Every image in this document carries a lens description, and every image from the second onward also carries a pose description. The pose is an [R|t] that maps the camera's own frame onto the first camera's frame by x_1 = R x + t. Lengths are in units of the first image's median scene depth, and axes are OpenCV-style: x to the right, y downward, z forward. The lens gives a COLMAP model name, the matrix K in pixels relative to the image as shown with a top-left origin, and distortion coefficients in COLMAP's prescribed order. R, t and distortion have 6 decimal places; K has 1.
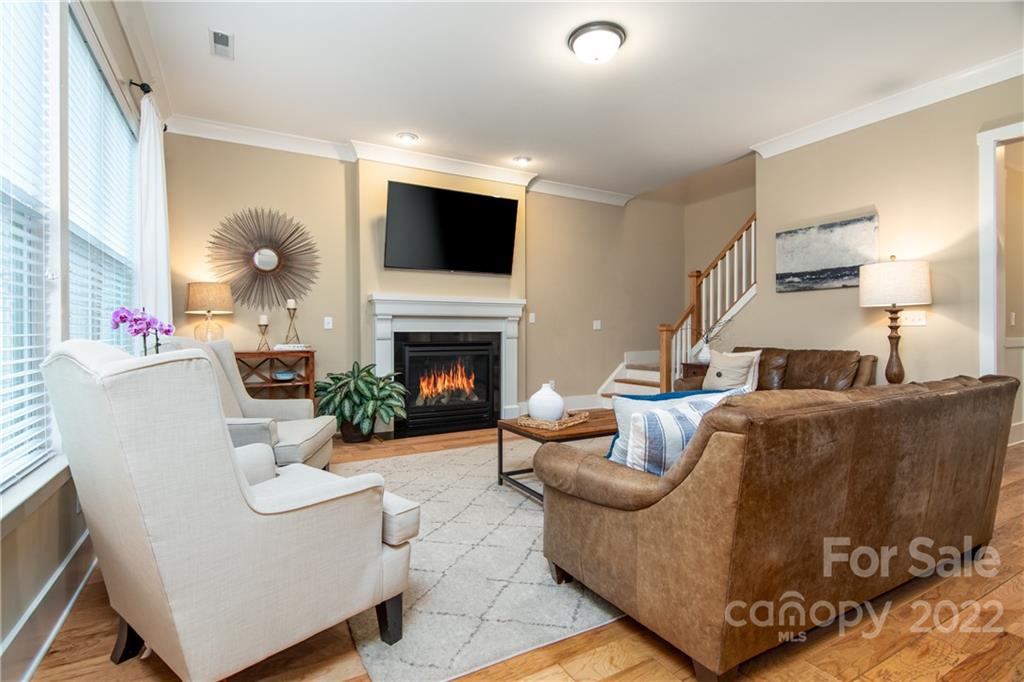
lens RADIAL K [[490.1, 0, 507.5], [0, 490.1, 337.4], [0, 0, 1]] dist [0.002083, -0.003200]
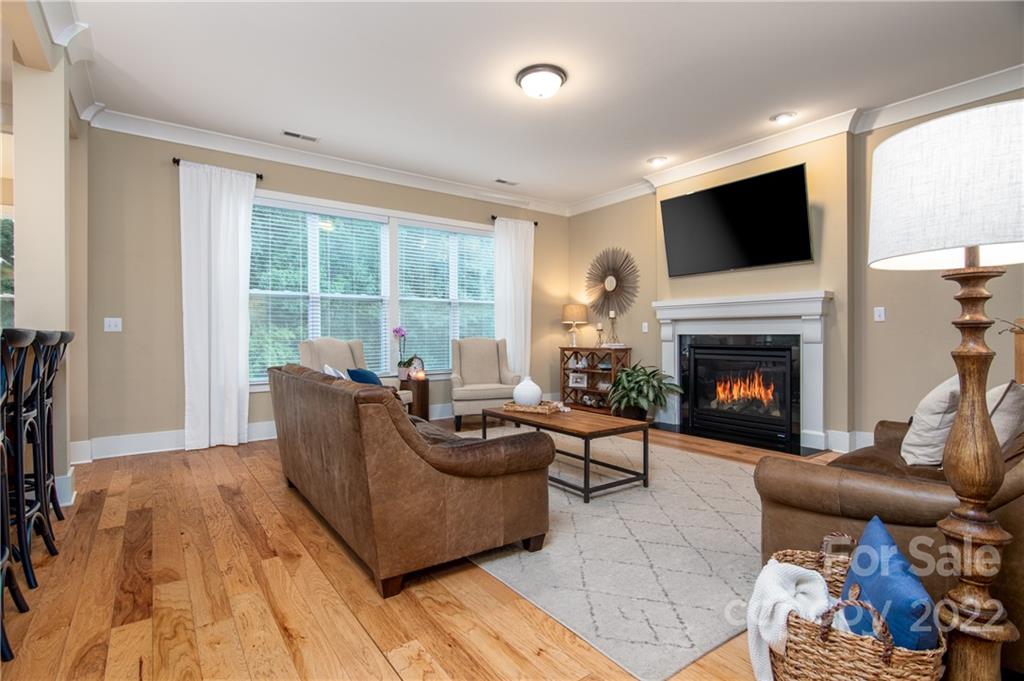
lens RADIAL K [[490.1, 0, 490.8], [0, 490.1, 335.5], [0, 0, 1]] dist [0.002083, -0.003200]
pose [[0.109573, 0.001954, -0.993977, 0.755848], [-0.004873, 0.999987, 0.001429, -0.008912], [0.993967, 0.004688, 0.109581, 0.441408]]
